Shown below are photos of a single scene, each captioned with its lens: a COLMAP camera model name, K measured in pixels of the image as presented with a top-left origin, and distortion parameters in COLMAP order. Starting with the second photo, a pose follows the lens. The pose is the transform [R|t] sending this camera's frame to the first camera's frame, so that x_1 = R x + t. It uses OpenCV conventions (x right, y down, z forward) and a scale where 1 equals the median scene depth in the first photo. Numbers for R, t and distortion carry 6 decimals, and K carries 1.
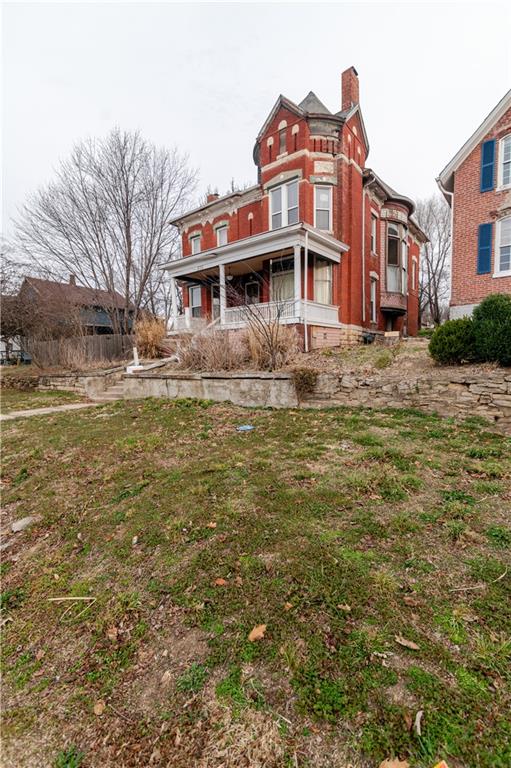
lens RADIAL K [[345.1, 0, 254.5], [0, 345.1, 385.0], [0, 0, 1]] dist [0.019378, -0.001086]
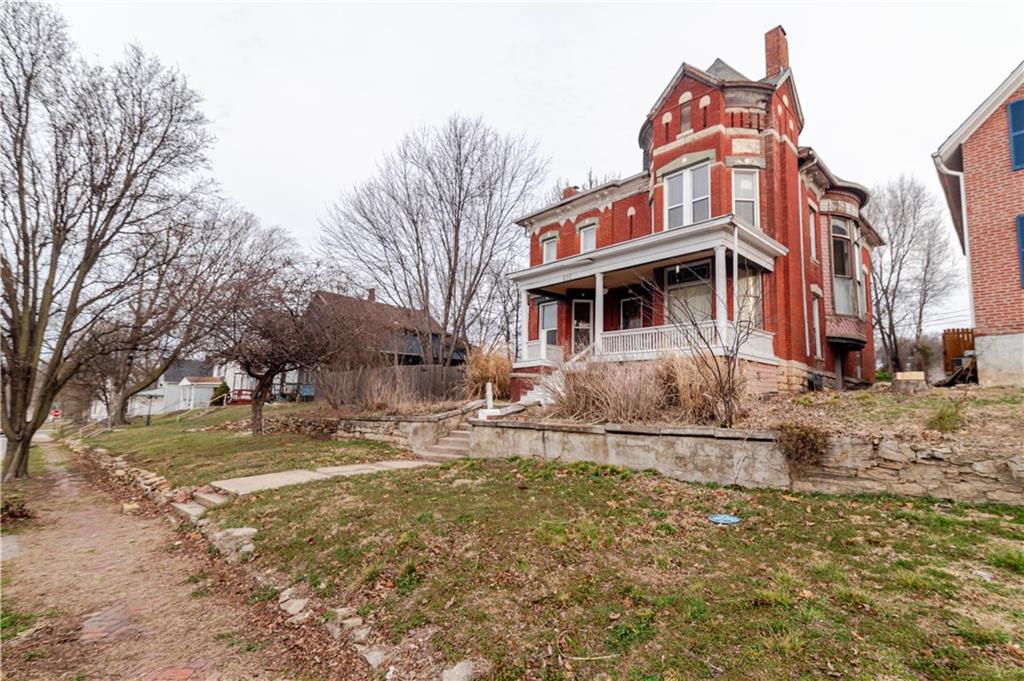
lens RADIAL K [[483.3, 0, 526.0], [0, 483.3, 355.8], [0, 0, 1]] dist [0.021094, -0.001612]
pose [[0.991770, 0.026829, -0.125190, -0.113072], [-0.048446, 0.983734, -0.172977, 0.002547], [0.118513, 0.177618, 0.976937, 0.028992]]
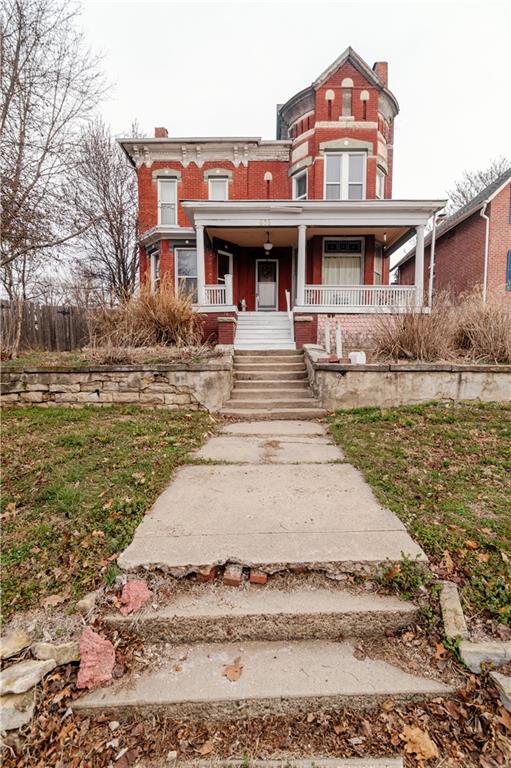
lens RADIAL K [[345.1, 0, 256.6], [0, 345.1, 384.5], [0, 0, 1]] dist [0.019378, -0.001086]
pose [[0.790586, -0.009287, 0.612280, -0.623450], [0.021659, 0.999683, -0.012804, 0.003443], [-0.611968, 0.023384, 0.790537, 0.465718]]
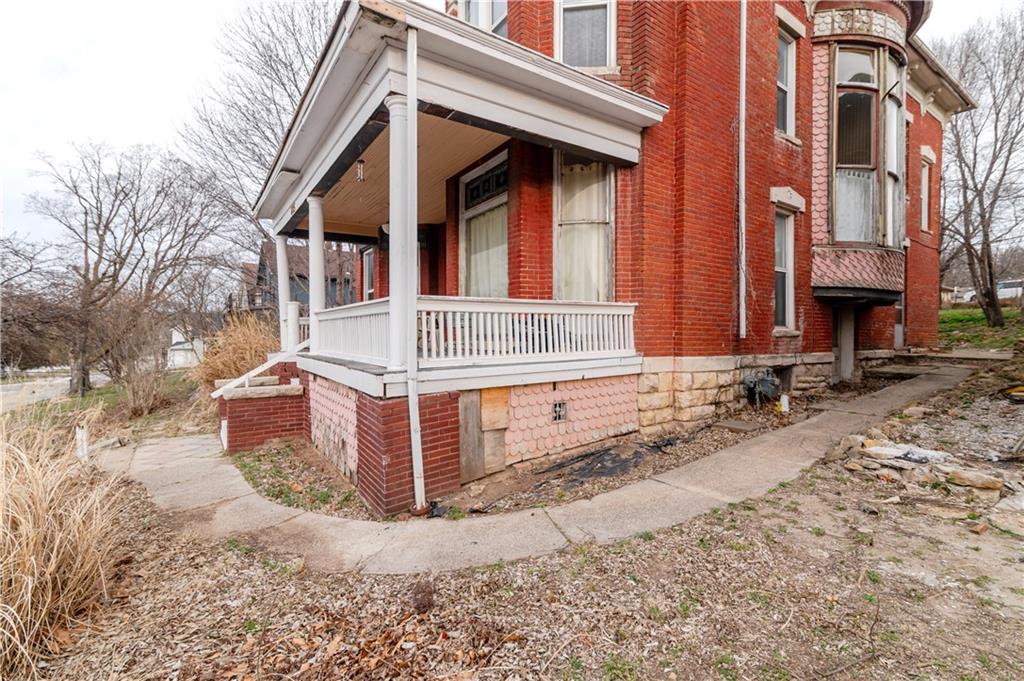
lens RADIAL K [[460.1, 0, 512.8], [0, 460.1, 346.5], [0, 0, 1]] dist [0.019378, -0.001086]
pose [[0.958389, 0.018287, -0.284880, 0.256053], [-0.031640, 0.998602, -0.042341, -0.165647], [0.283707, 0.049592, 0.957628, 0.573079]]
